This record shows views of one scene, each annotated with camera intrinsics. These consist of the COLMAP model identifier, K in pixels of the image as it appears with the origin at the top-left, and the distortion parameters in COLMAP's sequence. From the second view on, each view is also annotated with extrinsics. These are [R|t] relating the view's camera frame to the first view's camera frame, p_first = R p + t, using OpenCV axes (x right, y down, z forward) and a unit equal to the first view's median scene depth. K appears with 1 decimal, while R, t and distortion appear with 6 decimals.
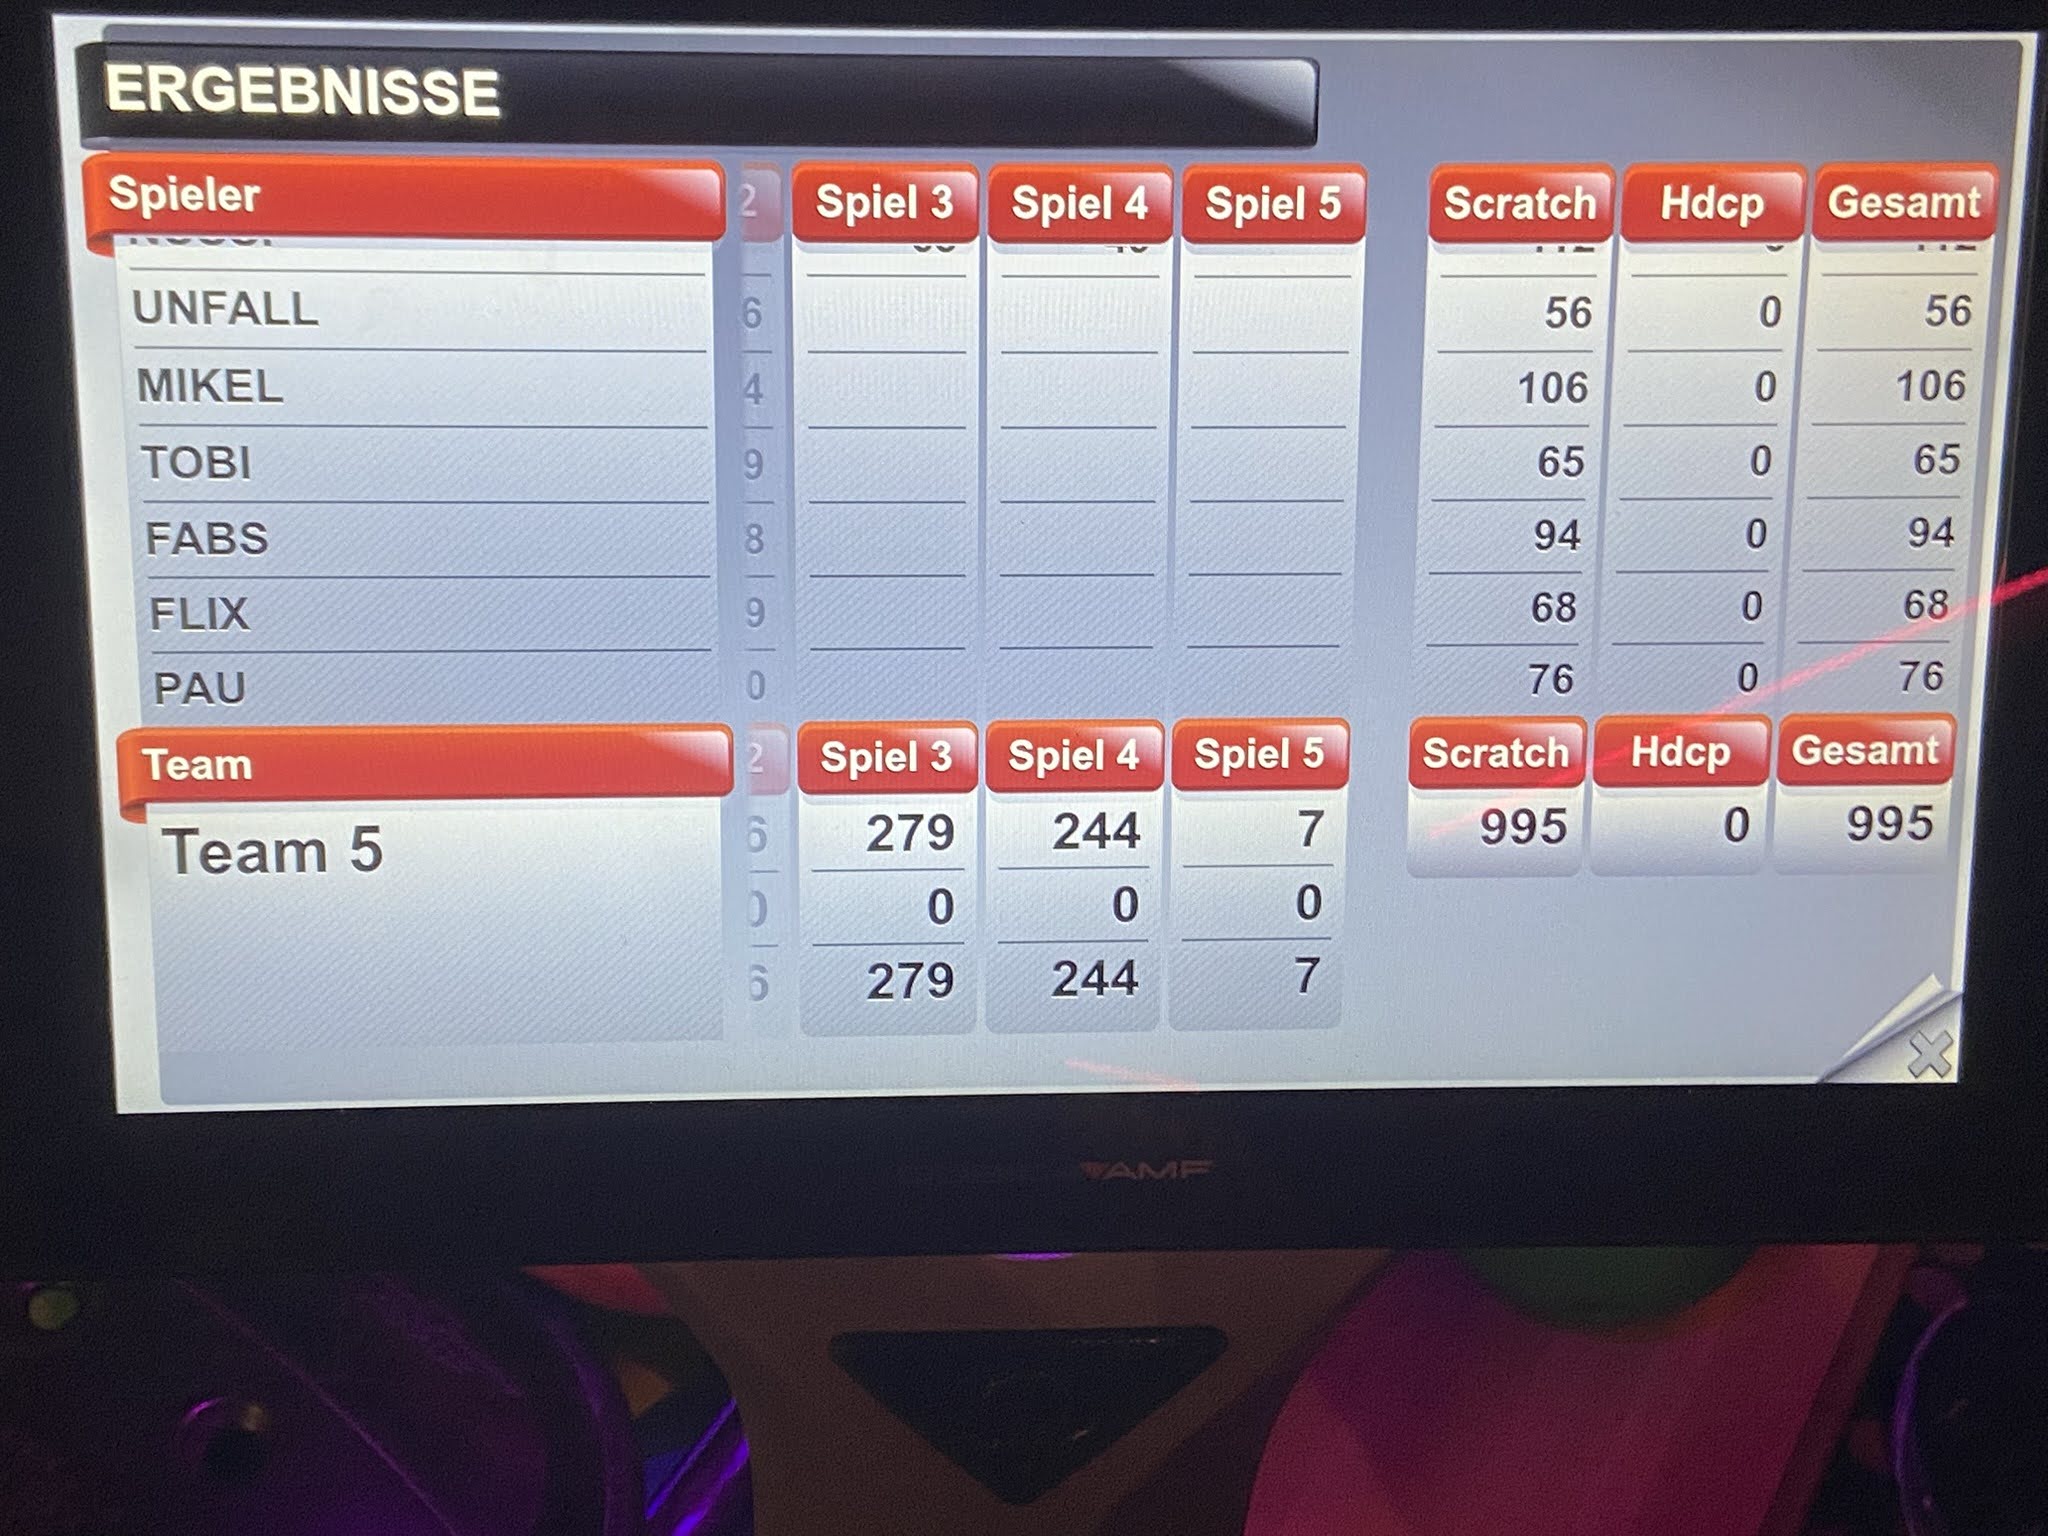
lens RADIAL K [[2666.6, 0, 1003.4], [0, 2666.6, 844.6], [0, 0, 1]] dist [0.084275, 0.000000]
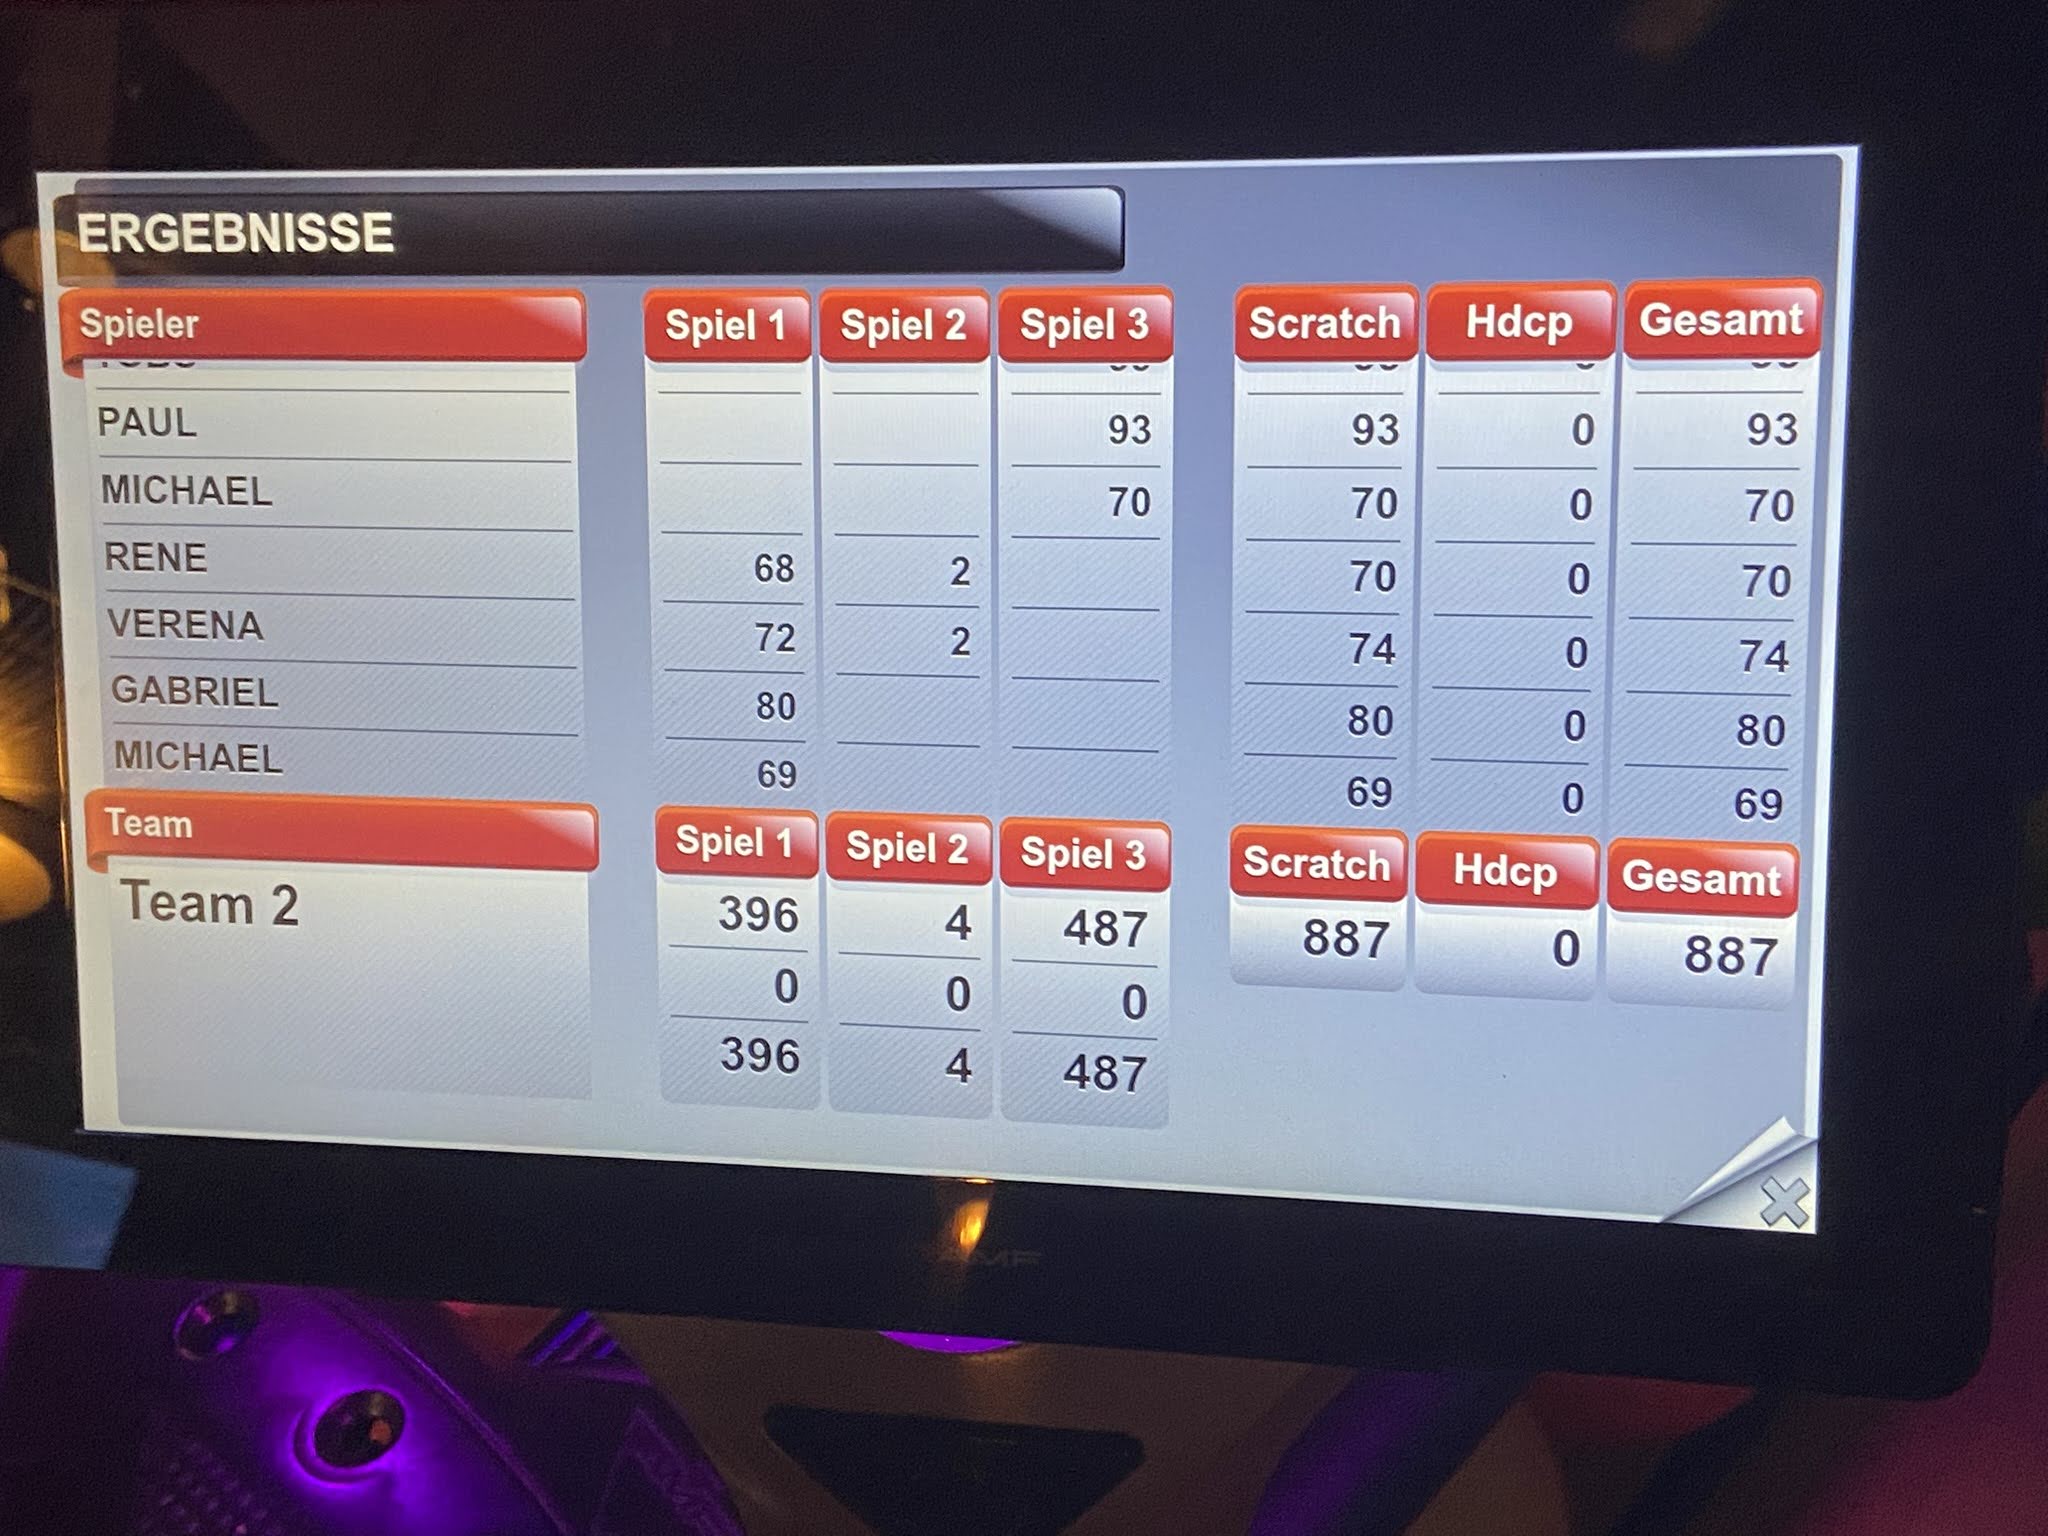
lens RADIAL K [[2666.6, 0, 1059.9], [0, 2666.6, 827.5], [0, 0, 1]] dist [0.084275, 0.000000]
pose [[0.964597, 0.040233, -0.260640, 0.362499], [-0.052774, 0.997752, -0.041298, -0.001426], [0.258393, 0.053591, 0.964552, 0.009171]]
